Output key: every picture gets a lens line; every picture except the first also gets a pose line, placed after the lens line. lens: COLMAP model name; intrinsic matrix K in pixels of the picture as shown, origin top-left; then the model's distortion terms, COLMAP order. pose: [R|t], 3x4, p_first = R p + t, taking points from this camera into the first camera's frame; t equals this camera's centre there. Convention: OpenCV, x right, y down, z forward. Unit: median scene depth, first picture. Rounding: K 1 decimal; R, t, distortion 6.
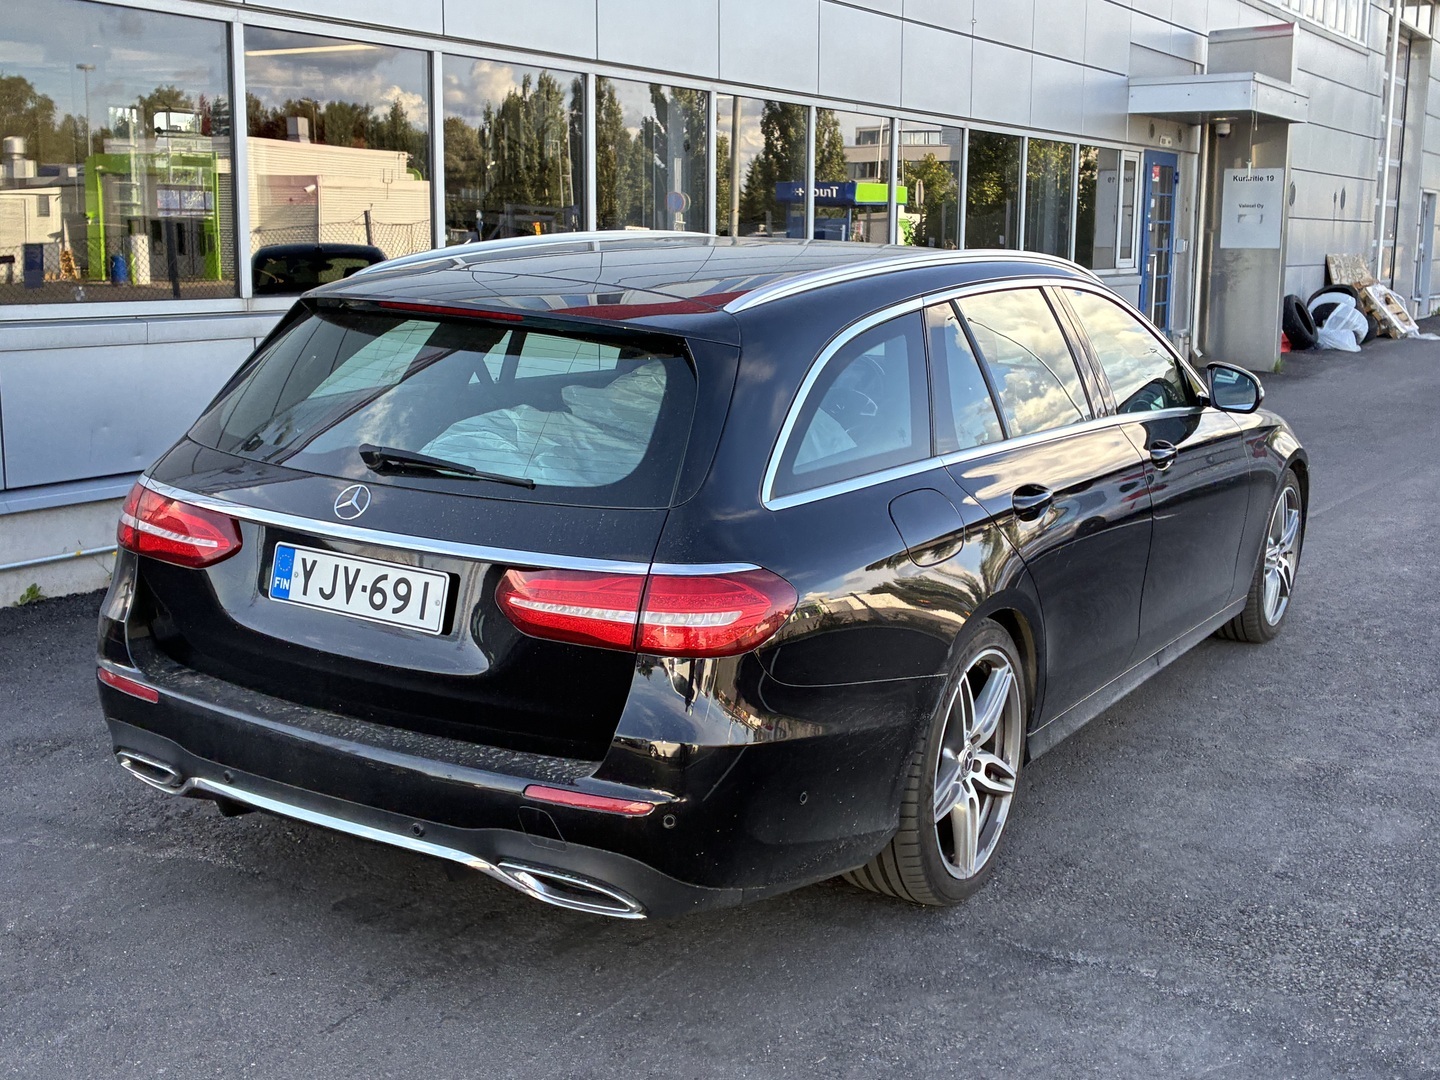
lens RADIAL K [[1686.5, 0, 746.4], [0, 1686.5, 539.6], [0, 0, 1]] dist [0.023748, 0.000000]
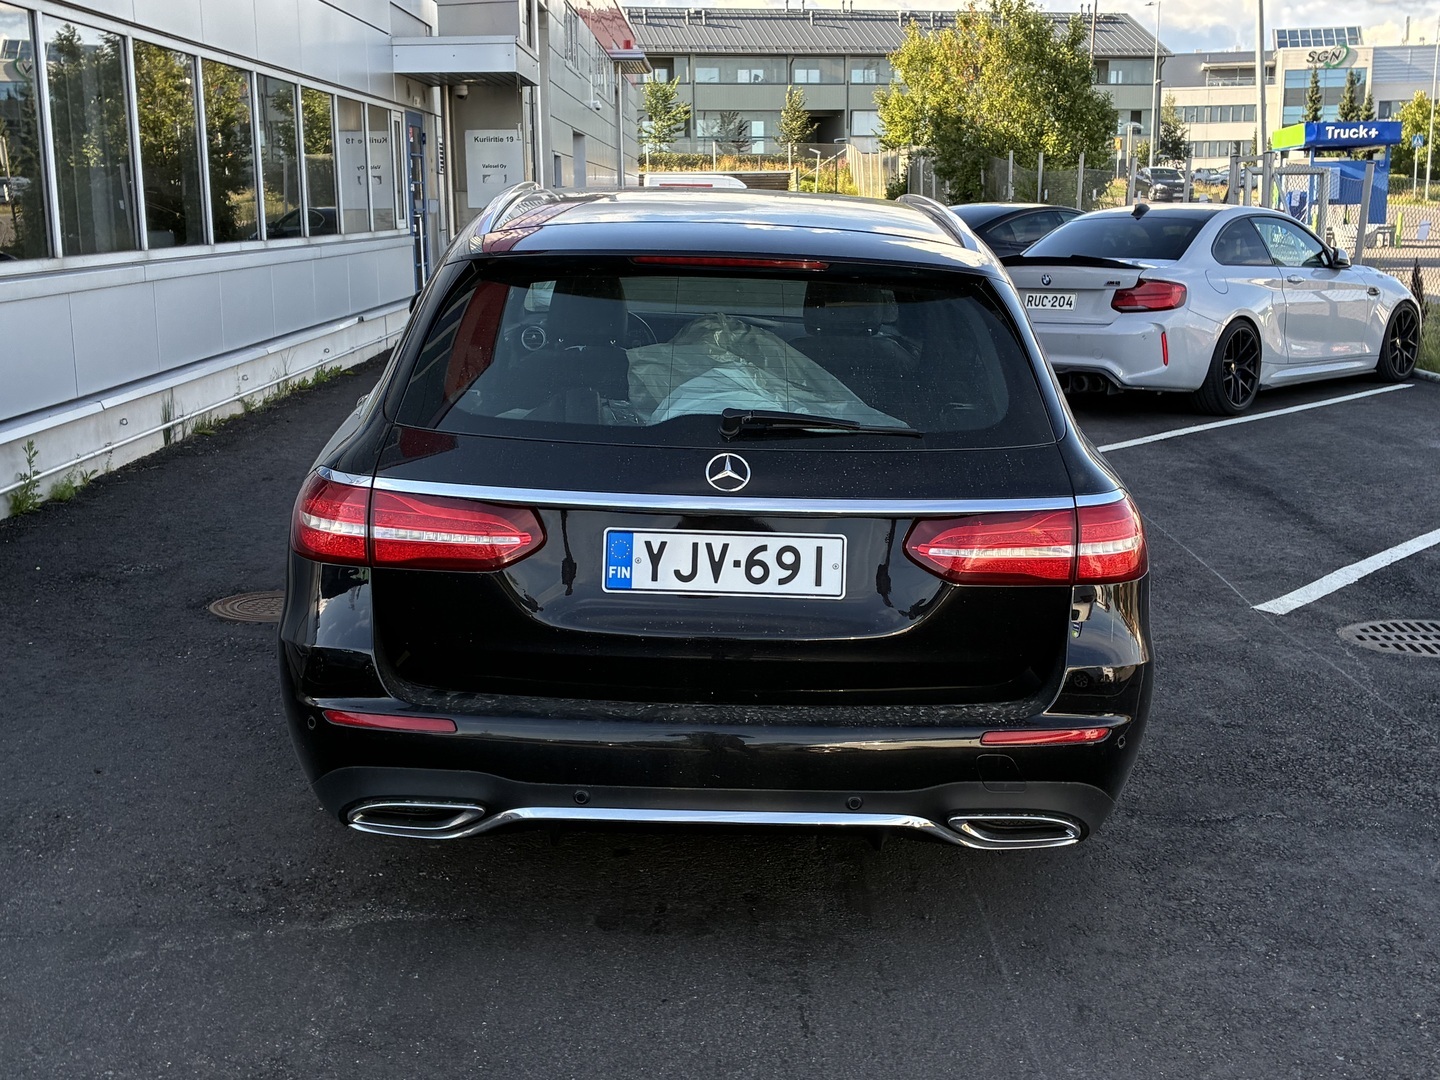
lens RADIAL K [[1686.5, 0, 748.0], [0, 1686.5, 516.7], [0, 0, 1]] dist [0.023748, 0.000000]
pose [[0.855368, -0.110161, 0.506172, -0.680705], [0.106191, 0.993664, 0.036808, -0.029882], [-0.507020, 0.022267, 0.861646, 0.194941]]
